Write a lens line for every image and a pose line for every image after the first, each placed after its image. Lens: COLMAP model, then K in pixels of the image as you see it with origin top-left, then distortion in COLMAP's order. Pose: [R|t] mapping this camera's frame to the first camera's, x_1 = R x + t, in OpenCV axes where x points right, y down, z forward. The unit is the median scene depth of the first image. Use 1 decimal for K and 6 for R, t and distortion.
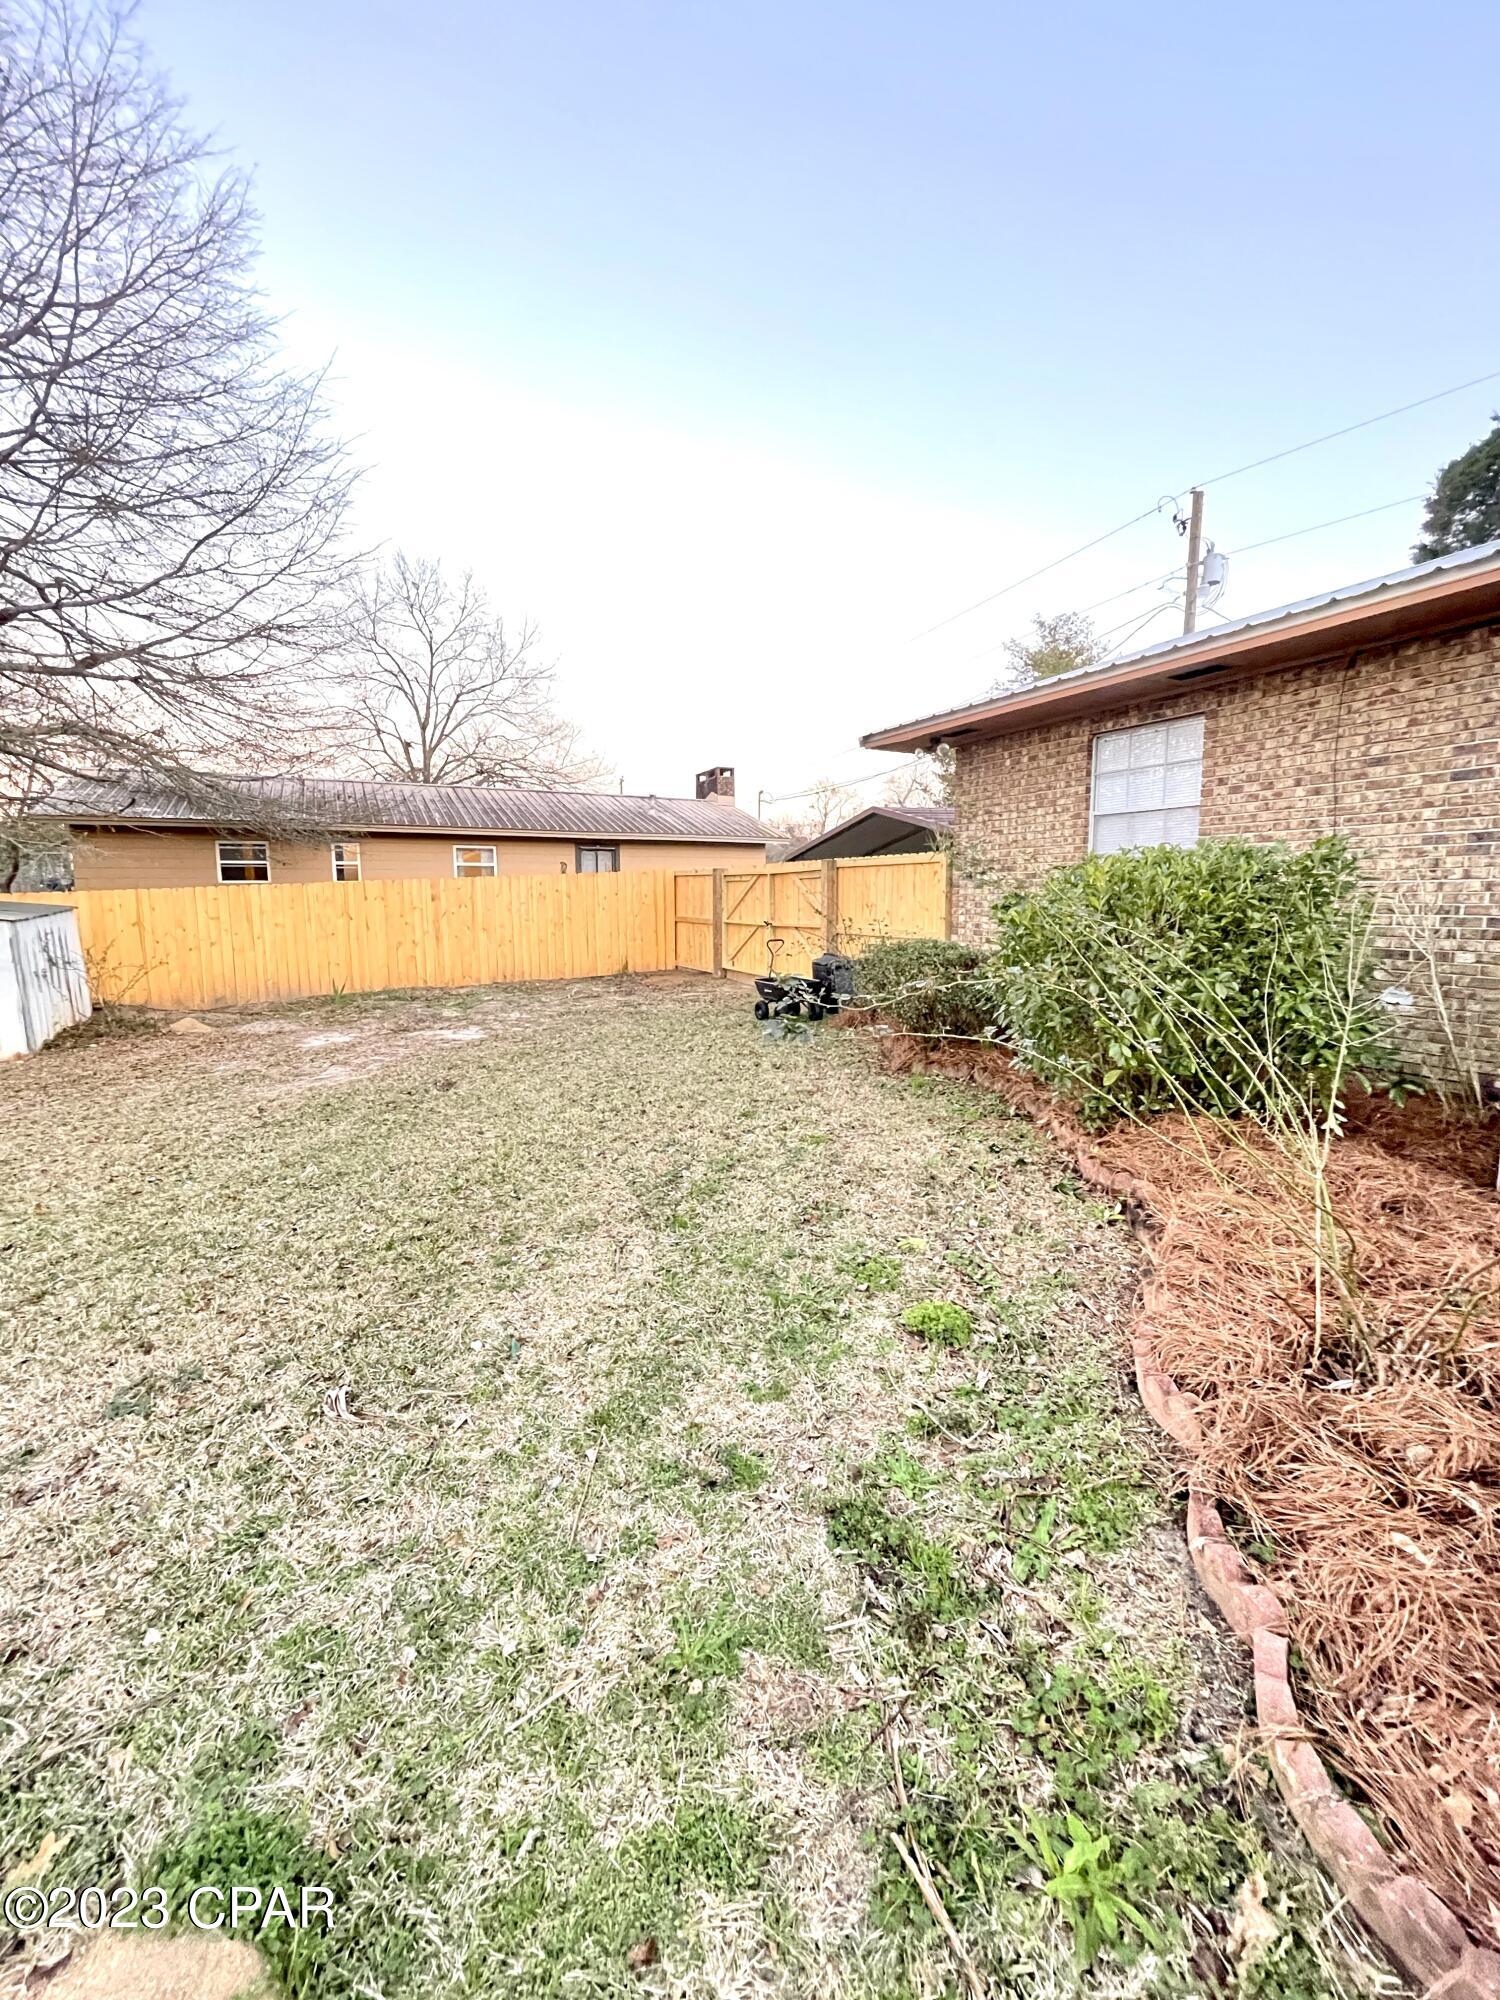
lens RADIAL K [[804.2, 0, 753.7], [0, 804.2, 1008.3], [0, 0, 1]] dist [-0.002305, 0.000145]
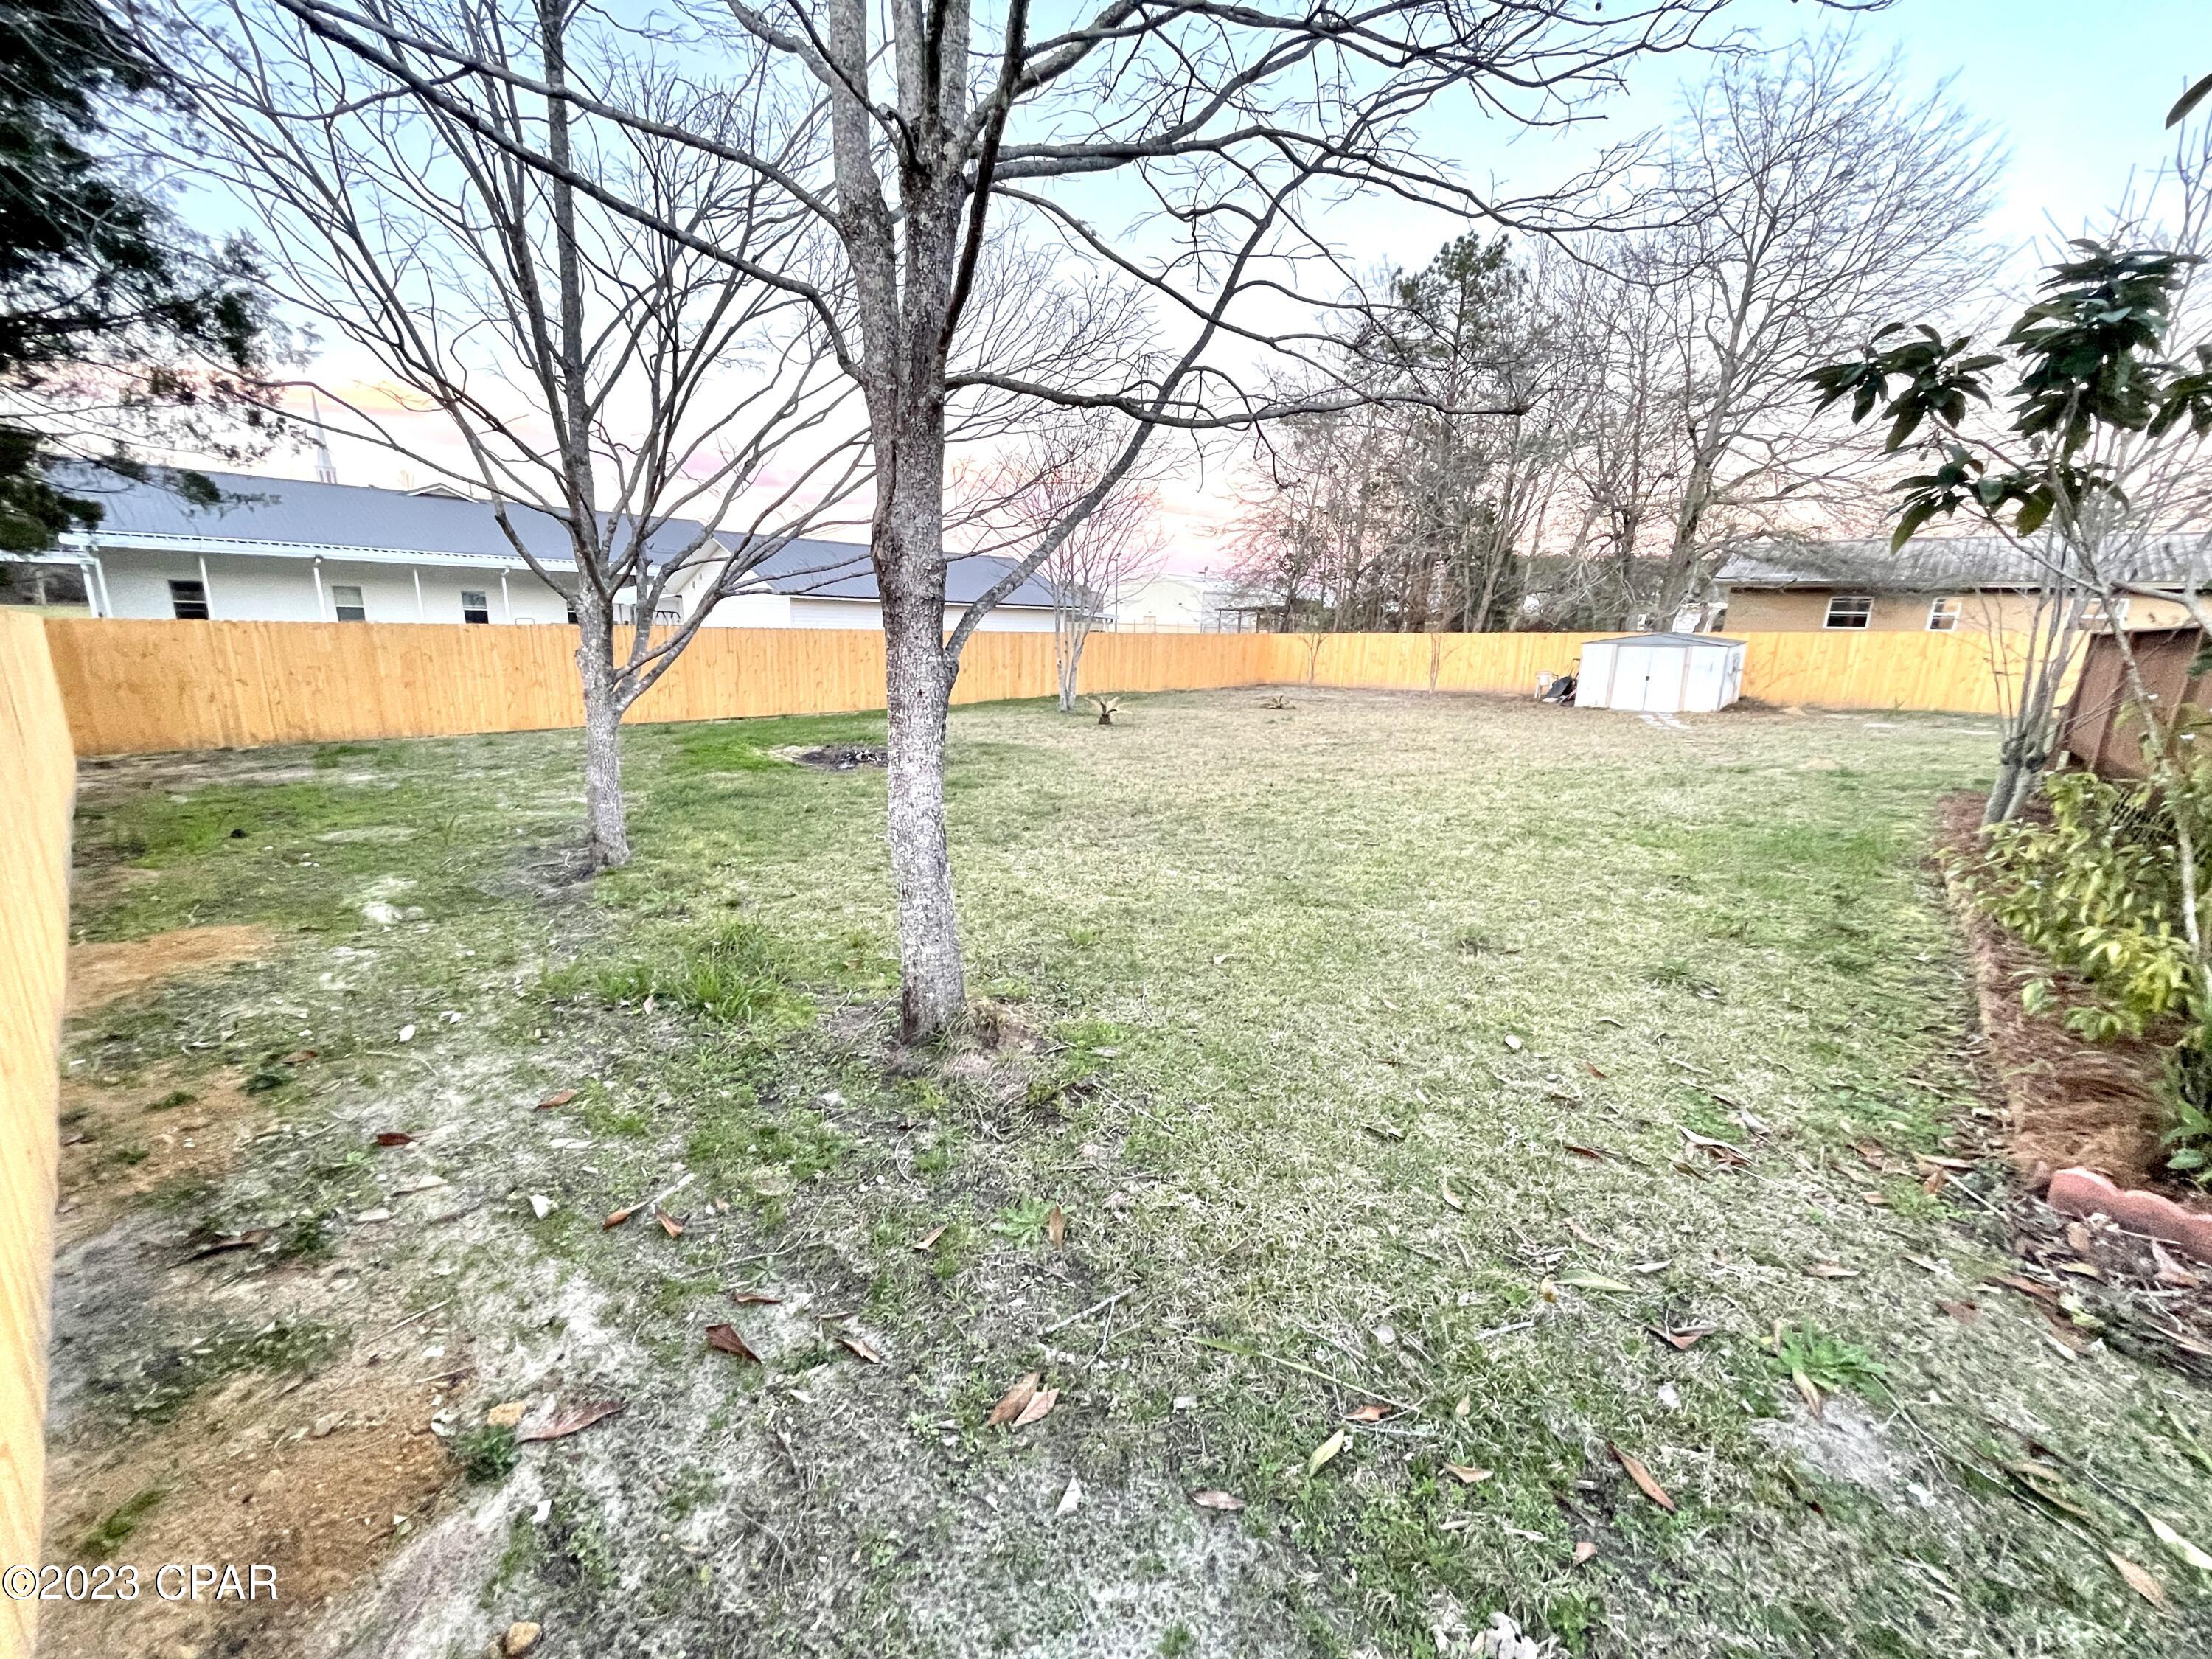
lens RADIAL K [[889.5, 0, 1099.1], [0, 889.5, 828.0], [0, 0, 1]] dist [-0.002305, 0.000145]
pose [[0.349443, 0.211482, -0.912779, 0.167544], [-0.164585, 0.972901, 0.162403, 0.063112], [0.922389, 0.093479, 0.374780, -0.319368]]
